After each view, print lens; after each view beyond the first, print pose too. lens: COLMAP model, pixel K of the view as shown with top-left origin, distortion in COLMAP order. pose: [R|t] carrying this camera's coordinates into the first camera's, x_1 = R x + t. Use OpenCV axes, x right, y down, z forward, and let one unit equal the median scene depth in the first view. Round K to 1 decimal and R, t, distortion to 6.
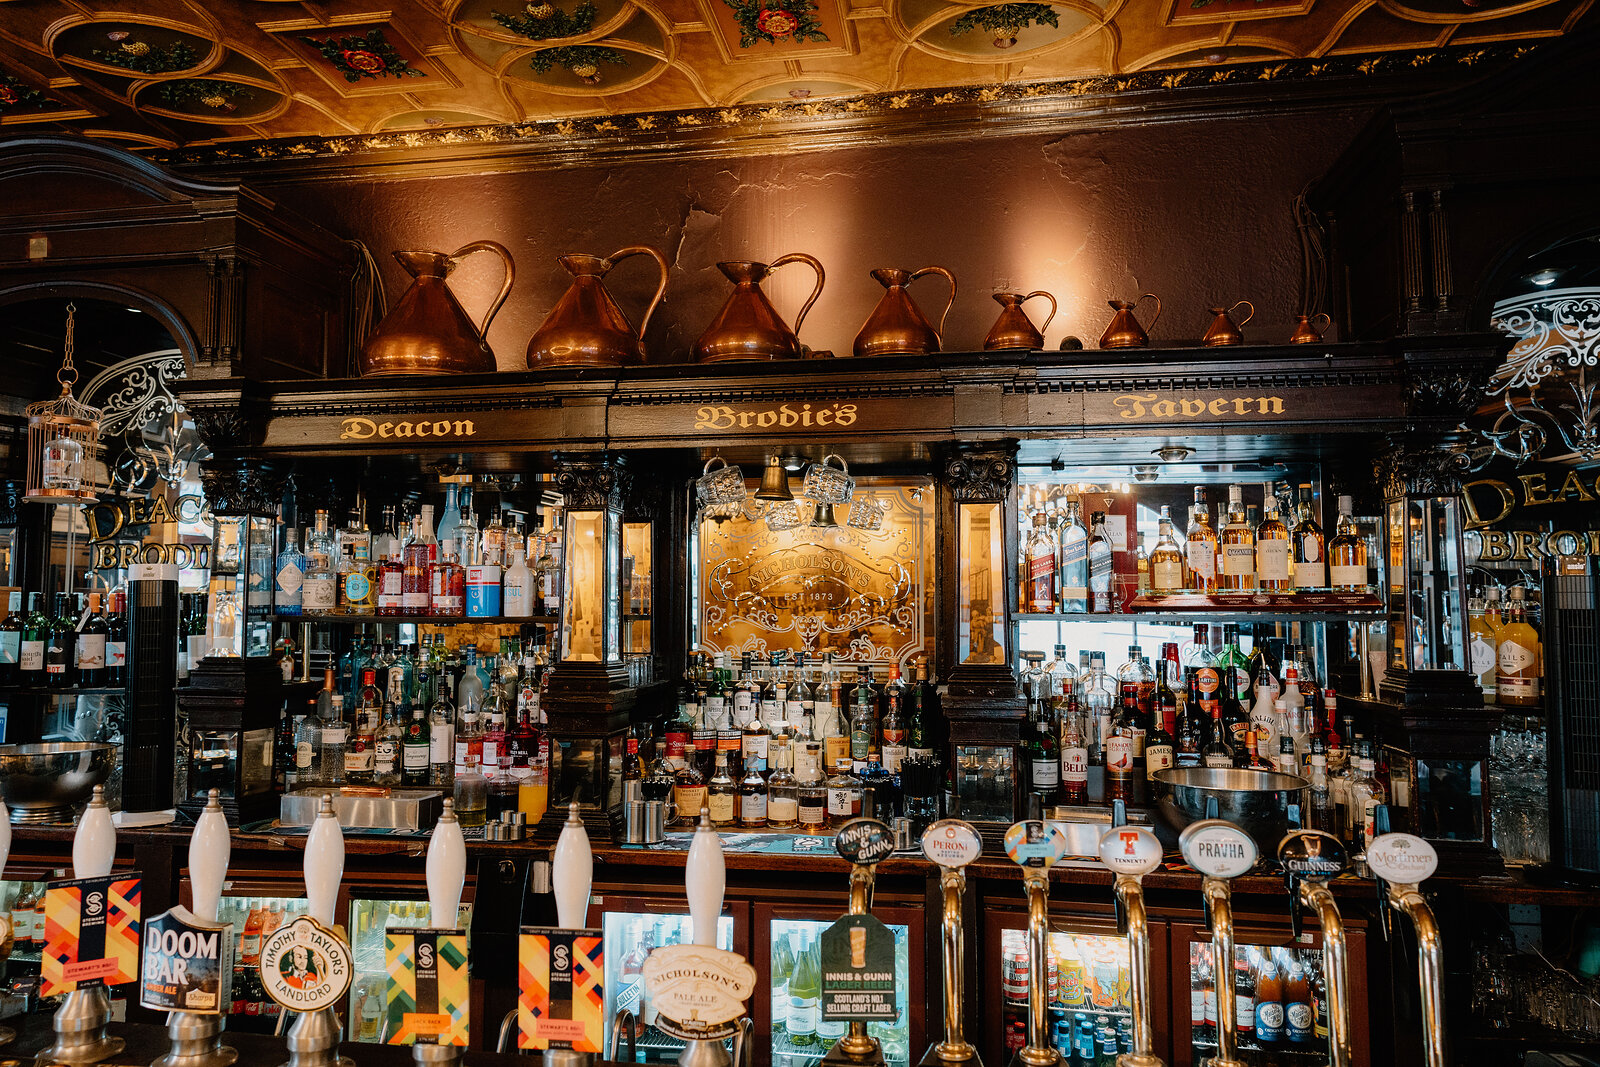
lens RADIAL K [[1164.8, 0, 800.0], [0, 1164.8, 533.5], [0, 0, 1]] dist [-0.002807, 0.006464]
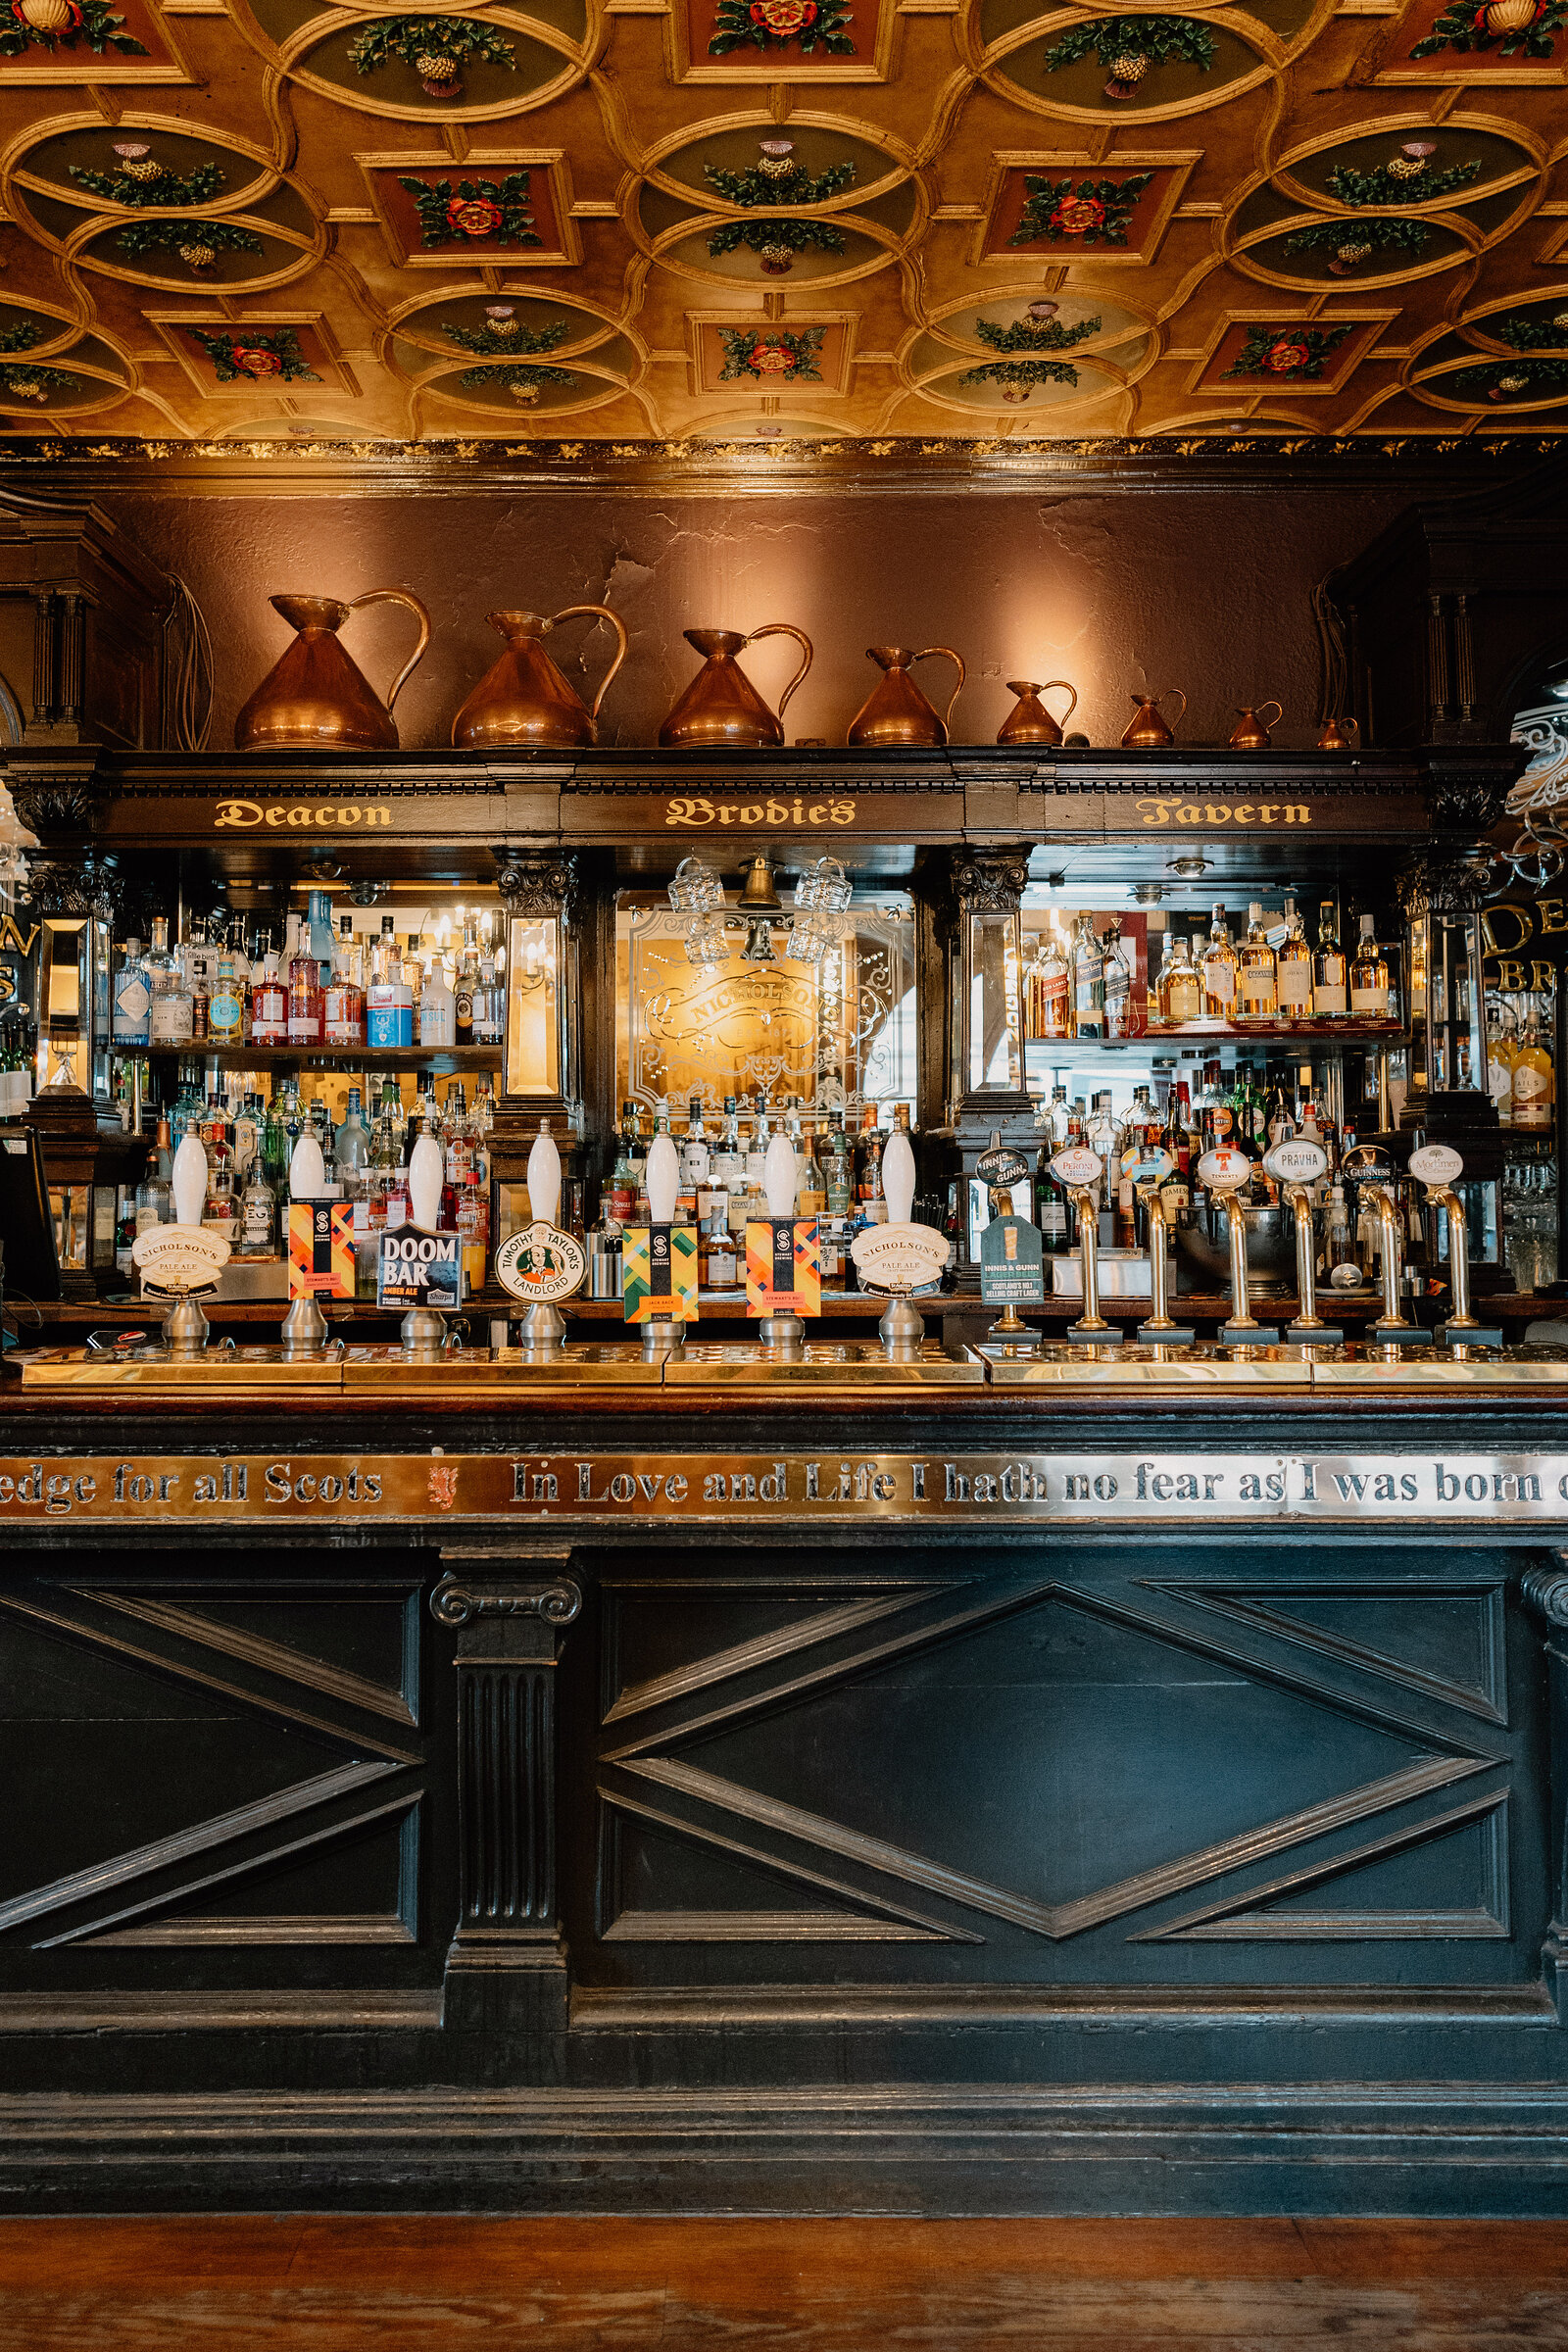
lens RADIAL K [[1775.0, 0, 886.3], [0, 1775.0, 1075.5], [0, 0, 1]] dist [-0.002963, 0.000323]
pose [[0.980759, 0.000192, 0.195221, -0.184809], [-0.005158, 0.999676, 0.024932, 0.061713], [-0.195152, -0.025459, 0.980442, -0.318446]]
